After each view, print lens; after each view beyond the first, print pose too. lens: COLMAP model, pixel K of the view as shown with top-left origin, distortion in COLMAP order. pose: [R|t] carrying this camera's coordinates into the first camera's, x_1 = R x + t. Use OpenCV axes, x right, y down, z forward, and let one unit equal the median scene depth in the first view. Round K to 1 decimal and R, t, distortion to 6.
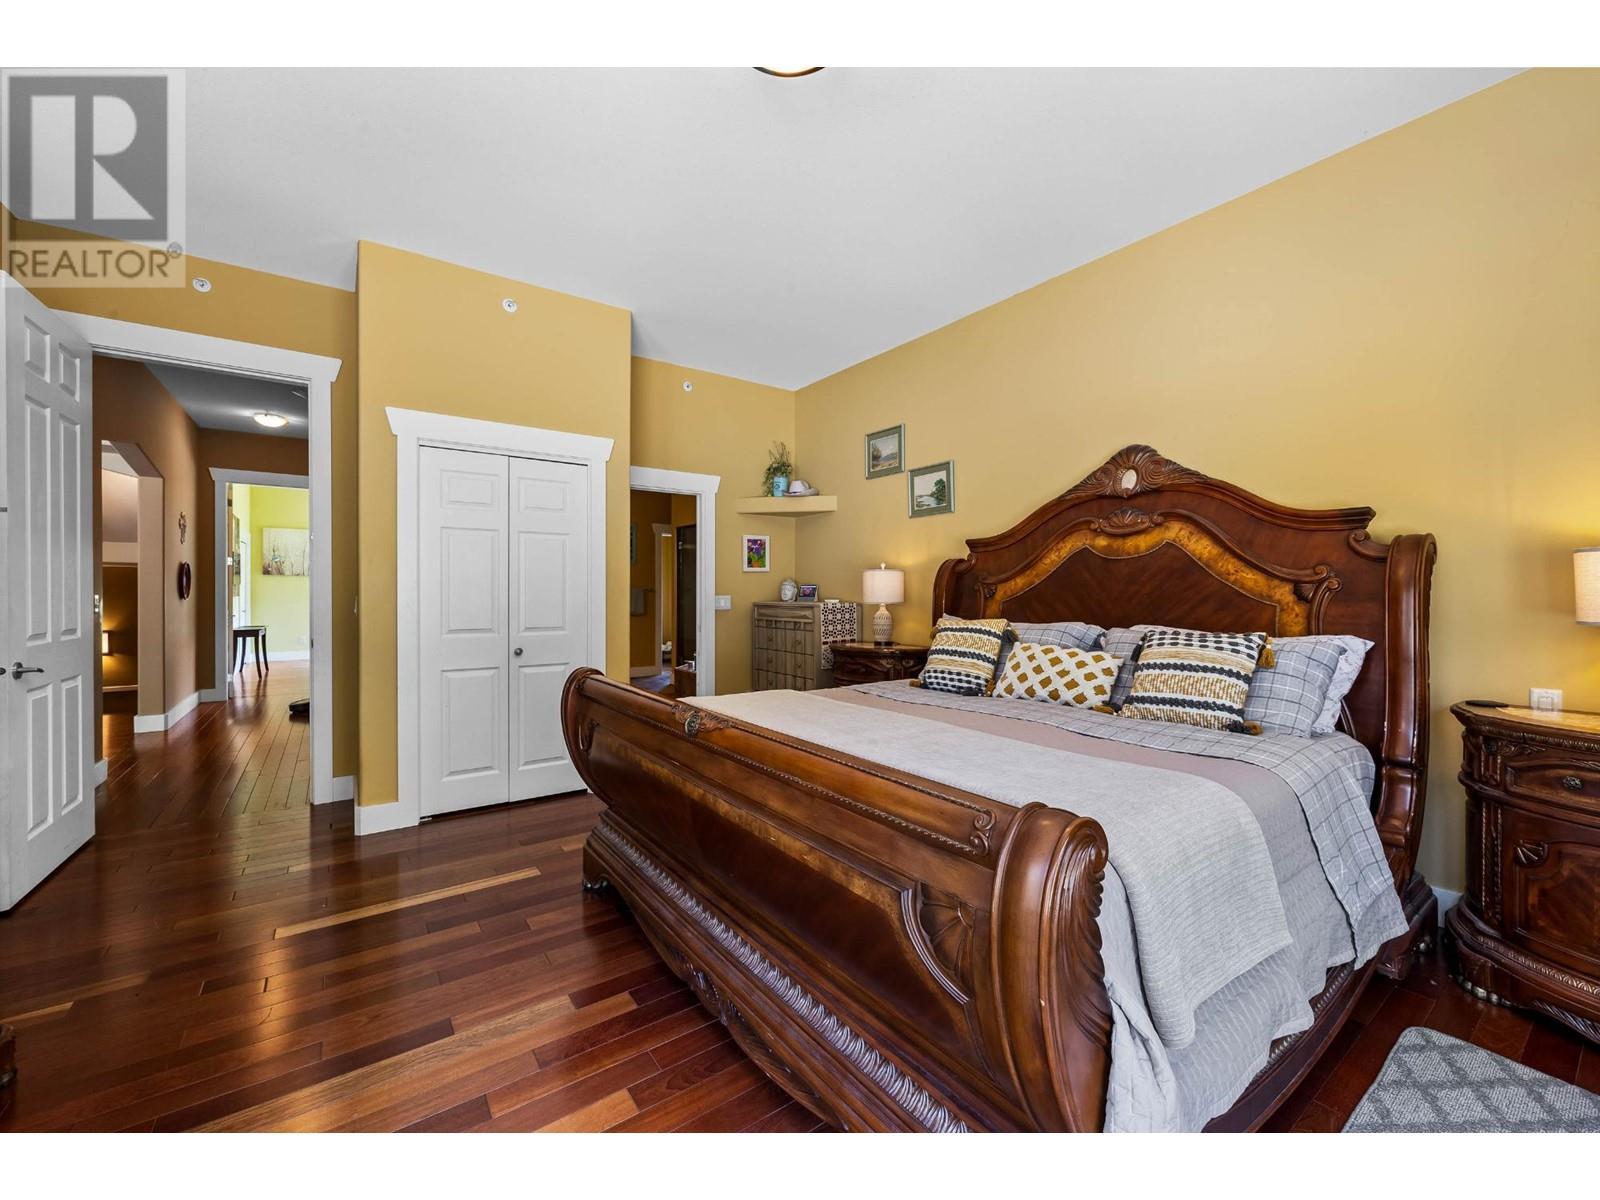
lens RADIAL K [[640.1, 0, 800.0], [0, 640.1, 600.0], [0, 0, 1]] dist [-0.002735, -0.000144]
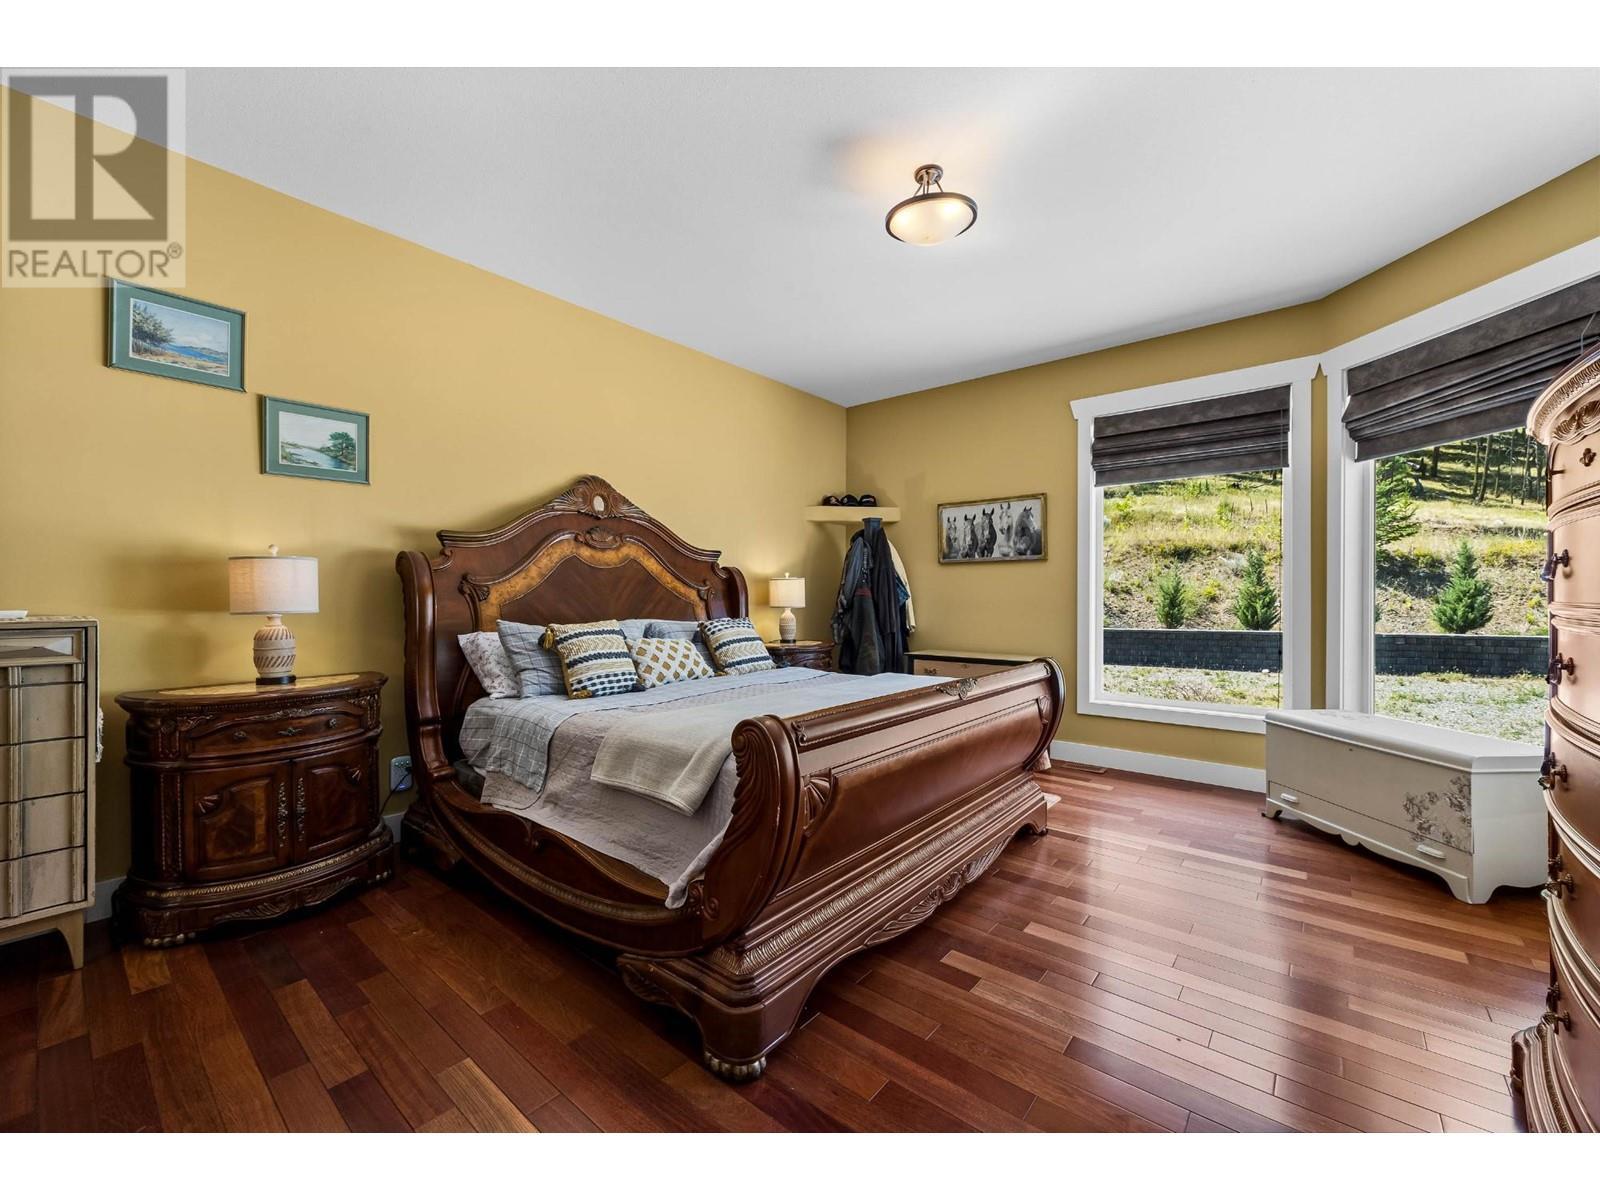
lens RADIAL K [[640.1, 0, 800.0], [0, 640.1, 600.0], [0, 0, 1]] dist [-0.002735, -0.000144]
pose [[-0.254248, -0.011230, 0.967074, -0.789795], [0.007632, 0.999878, 0.013618, -0.015715], [-0.967109, 0.010843, -0.254131, 0.939519]]
